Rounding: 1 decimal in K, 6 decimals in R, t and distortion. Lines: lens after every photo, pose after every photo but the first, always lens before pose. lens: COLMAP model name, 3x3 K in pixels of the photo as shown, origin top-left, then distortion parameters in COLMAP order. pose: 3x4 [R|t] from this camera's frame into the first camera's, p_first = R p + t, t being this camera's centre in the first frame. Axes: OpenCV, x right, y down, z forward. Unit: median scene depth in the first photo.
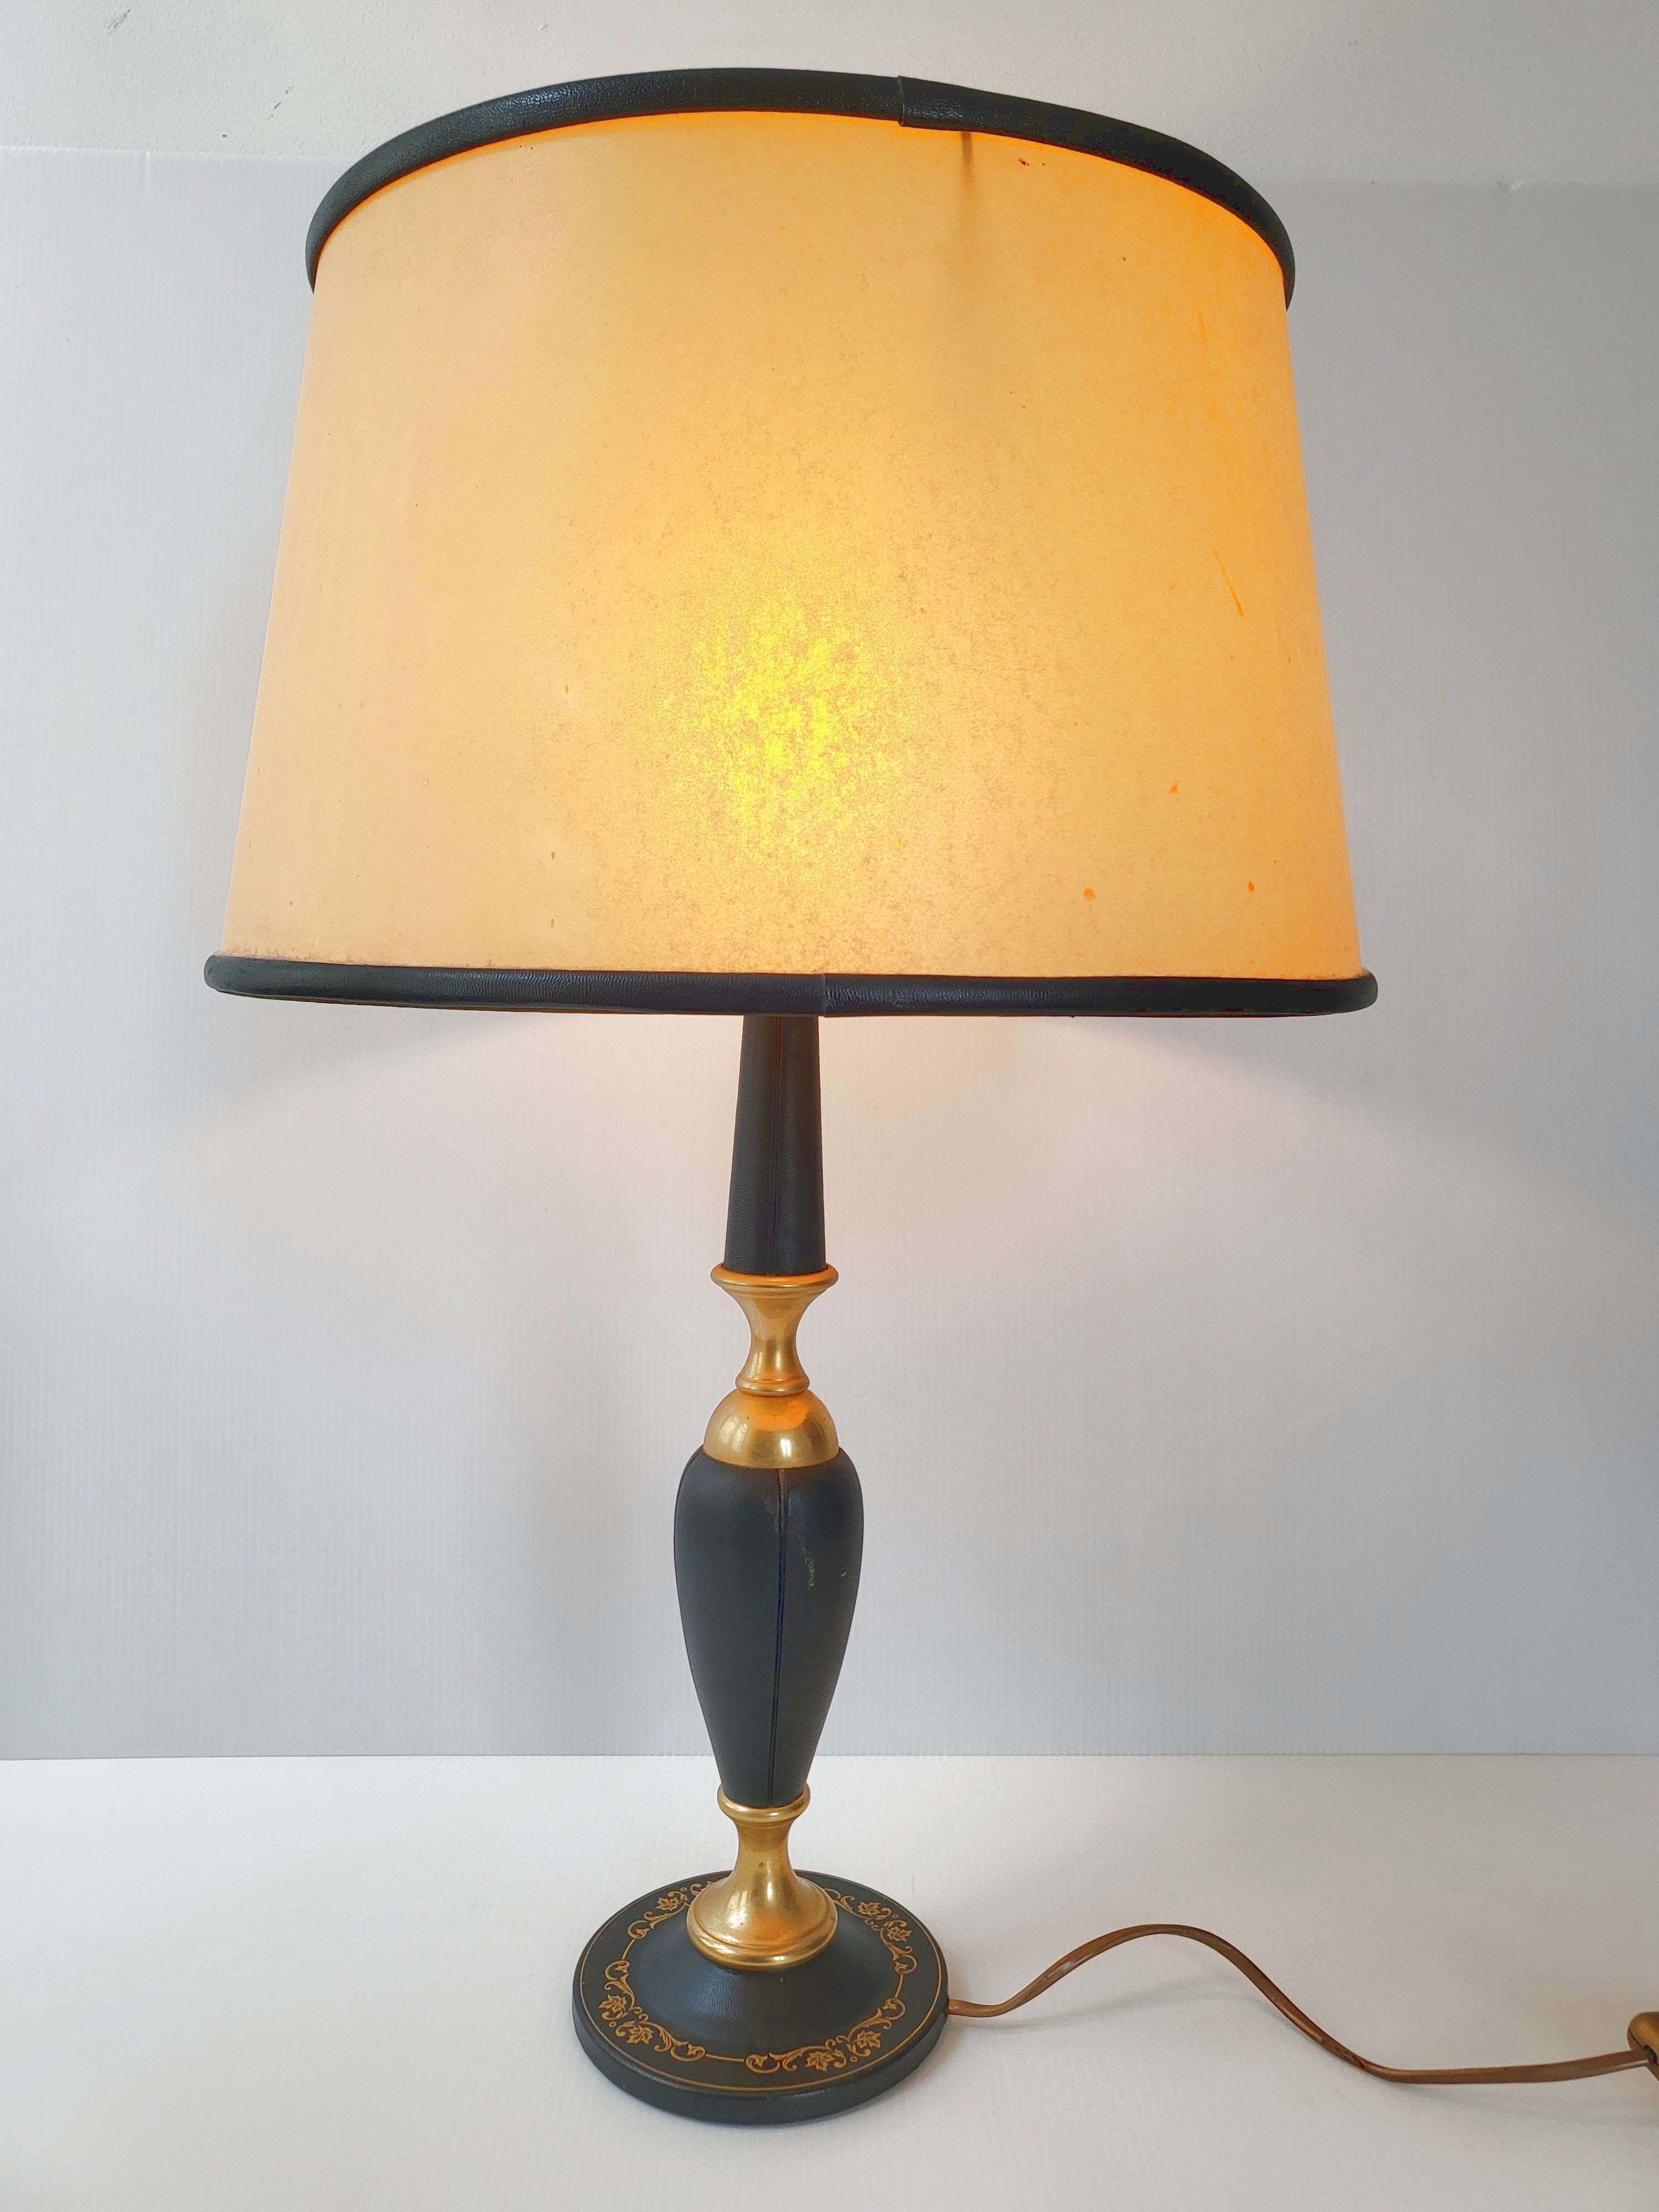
lens RADIAL K [[1653.5, 0, 833.7], [0, 1653.5, 1103.7], [0, 0, 1]] dist [-0.024907, 0.014231]
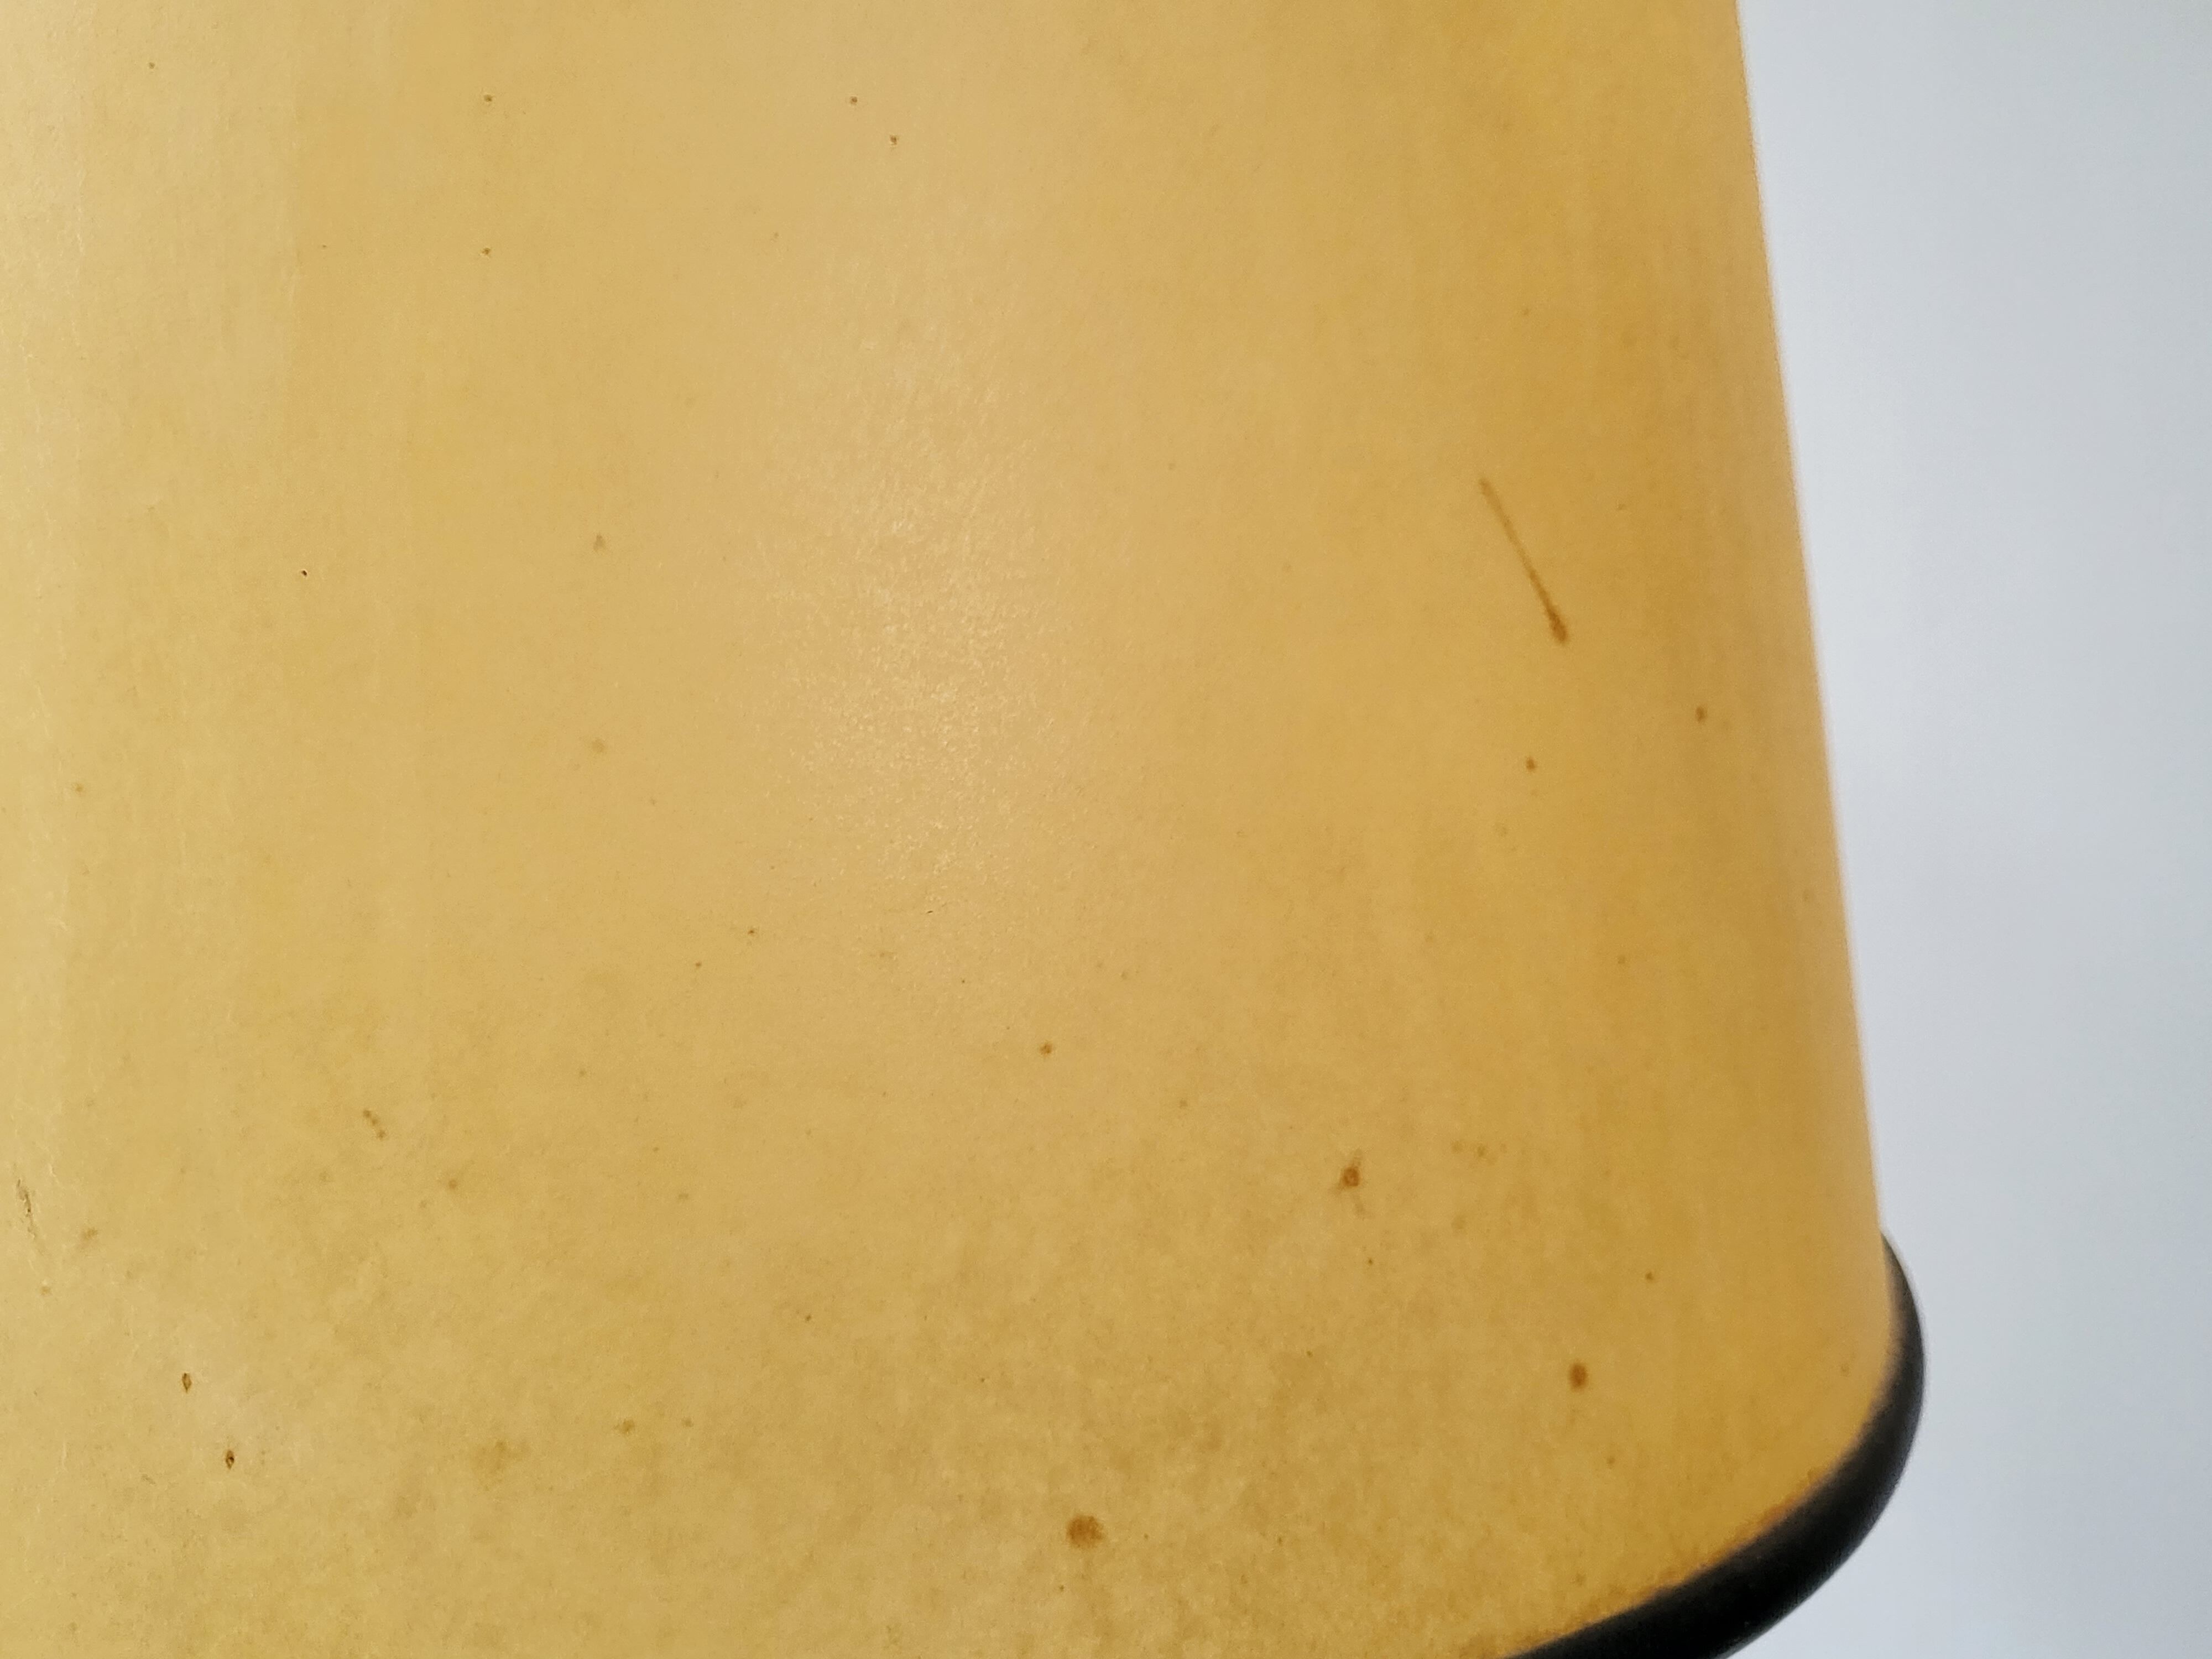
lens RADIAL K [[1653.5, 0, 1110.4], [0, 1653.5, 827.9], [0, 0, 1]] dist [-0.024907, 0.014231]
pose [[0.994529, -0.005063, -0.104340, 0.200563], [0.010416, 0.998653, 0.050824, -0.299808], [0.103942, -0.051633, 0.993242, 0.665038]]
